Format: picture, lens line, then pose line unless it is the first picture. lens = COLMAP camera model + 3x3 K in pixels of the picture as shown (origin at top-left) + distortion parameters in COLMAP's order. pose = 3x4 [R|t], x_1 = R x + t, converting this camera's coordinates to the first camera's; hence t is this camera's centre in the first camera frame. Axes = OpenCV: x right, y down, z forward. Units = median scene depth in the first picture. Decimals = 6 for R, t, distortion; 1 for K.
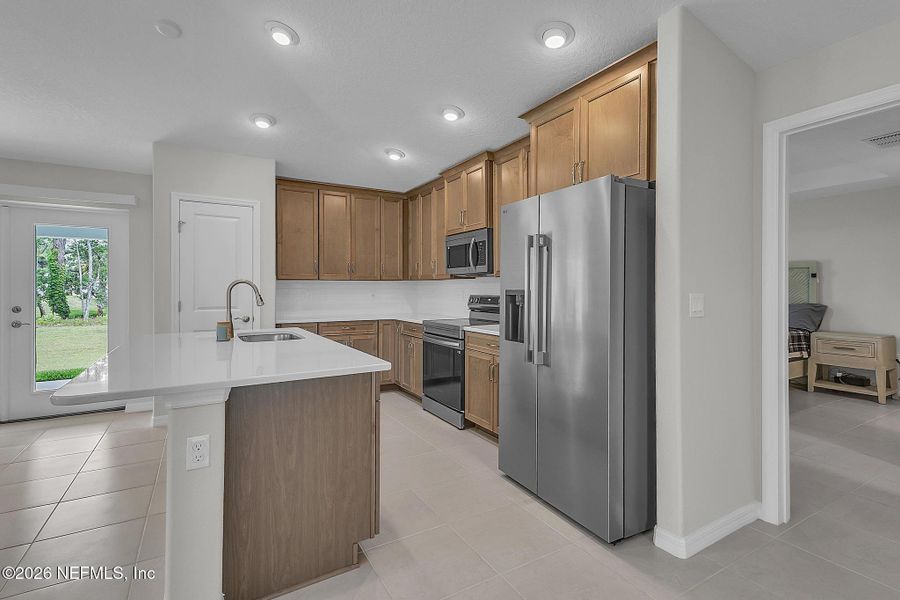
lens RADIAL K [[421.0, 0, 443.0], [0, 421.0, 284.1], [0, 0, 1]] dist [0.029496, -0.002539]
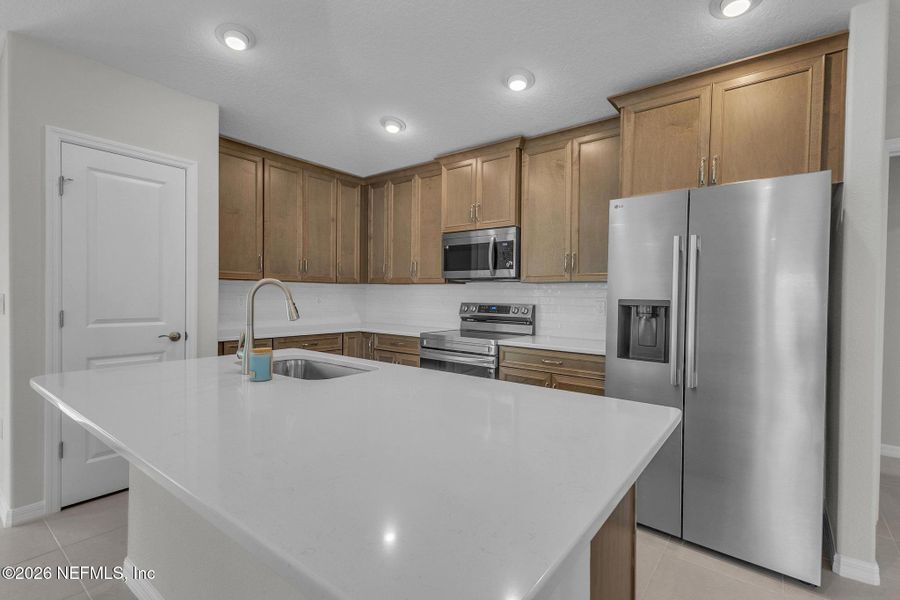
lens RADIAL K [[421.0, 0, 444.4], [0, 421.0, 296.6], [0, 0, 1]] dist [0.029496, -0.002539]
pose [[0.928670, 0.011448, 0.370730, -0.310786], [-0.018124, 0.999730, 0.014531, 0.001849], [-0.370464, -0.020214, 0.928627, 0.214960]]
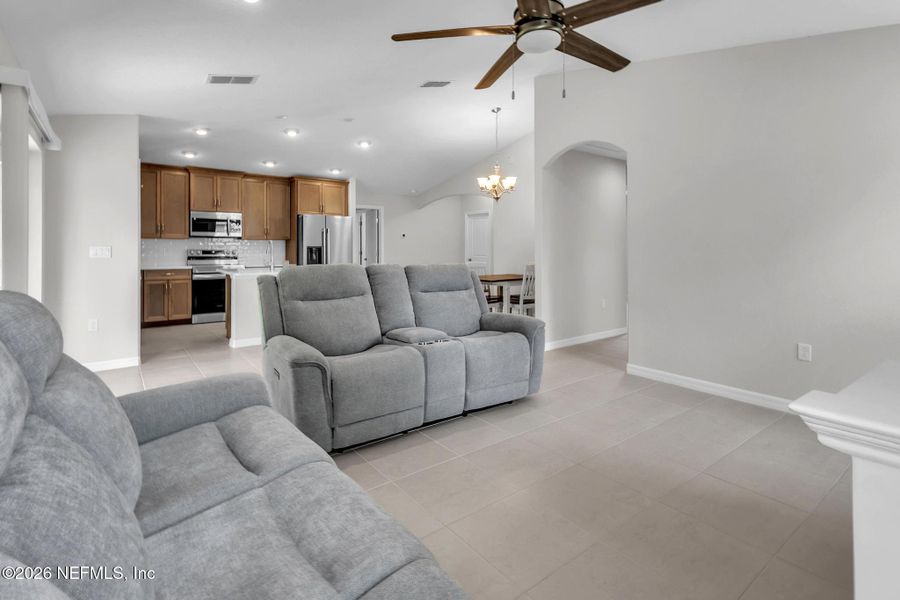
lens RADIAL K [[421.0, 0, 452.0], [0, 421.0, 248.6], [0, 0, 1]] dist [0.029496, -0.002539]
pose [[-0.121532, 0.003491, 0.992581, -1.672892], [-0.010997, 0.999928, -0.004863, 0.021683], [-0.992527, -0.011506, -0.121485, 0.260458]]
